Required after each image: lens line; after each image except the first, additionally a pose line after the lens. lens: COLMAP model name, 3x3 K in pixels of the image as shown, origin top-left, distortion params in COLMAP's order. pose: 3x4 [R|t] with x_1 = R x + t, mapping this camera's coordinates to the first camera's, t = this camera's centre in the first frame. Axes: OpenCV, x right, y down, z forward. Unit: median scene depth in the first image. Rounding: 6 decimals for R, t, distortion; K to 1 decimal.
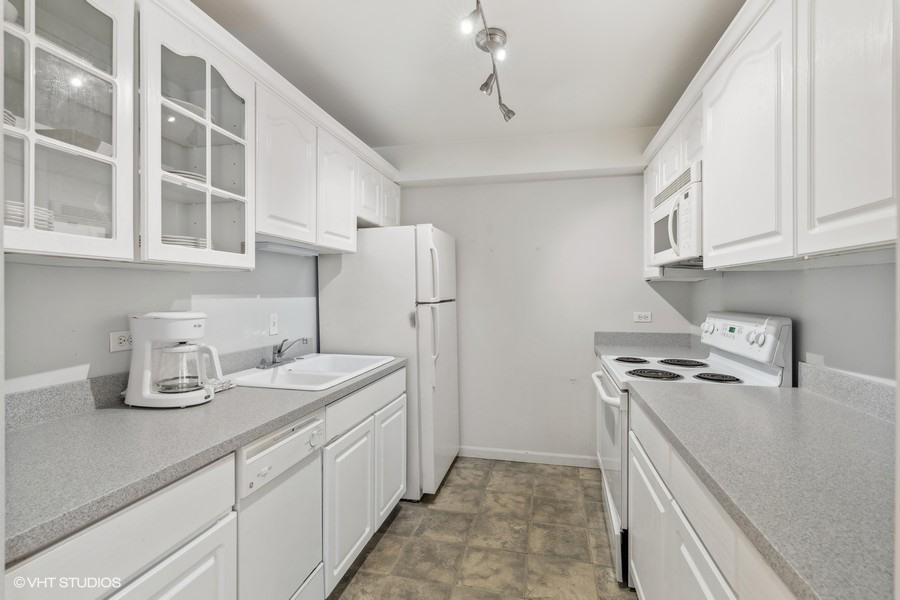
lens RADIAL K [[422.9, 0, 448.3], [0, 422.9, 297.3], [0, 0, 1]] dist [-0.001467, -0.001069]
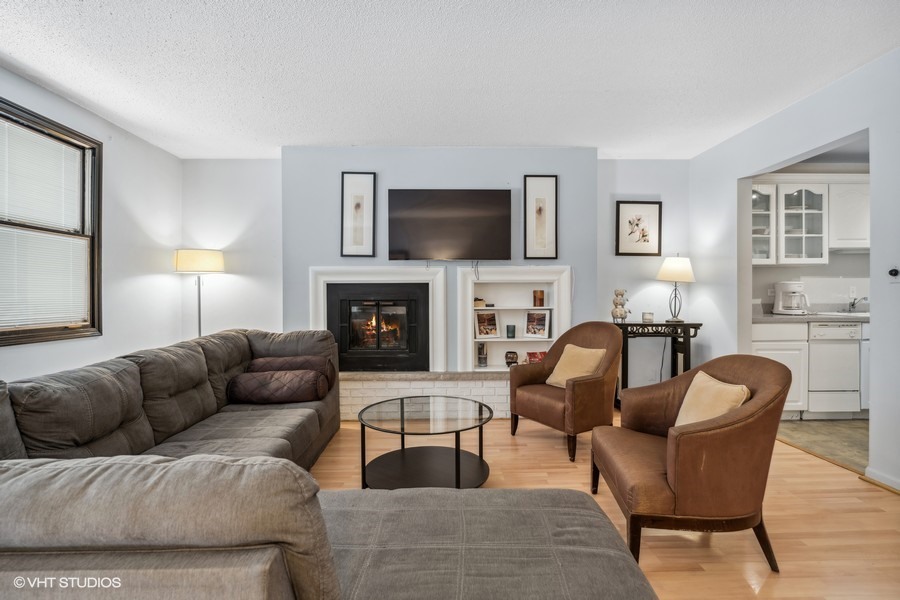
lens RADIAL K [[422.9, 0, 447.5], [0, 422.9, 298.7], [0, 0, 1]] dist [-0.001467, -0.001069]
pose [[0.254079, 0.001040, -0.967183, 1.446567], [-0.005540, 0.999985, -0.000380, 0.159520], [0.967168, 0.005455, 0.254080, -1.866983]]
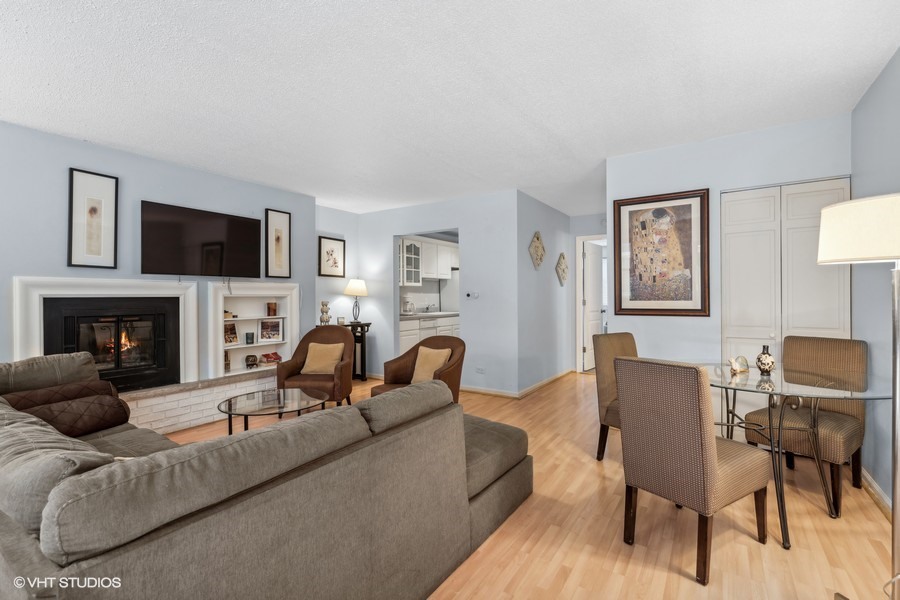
lens RADIAL K [[422.9, 0, 446.6], [0, 422.9, 299.9], [0, 0, 1]] dist [-0.001467, -0.001069]
pose [[0.939663, -0.008125, -0.342006, 1.392042], [0.007377, 0.999967, -0.003487, 0.099361], [0.342023, 0.000754, 0.939691, -3.300697]]
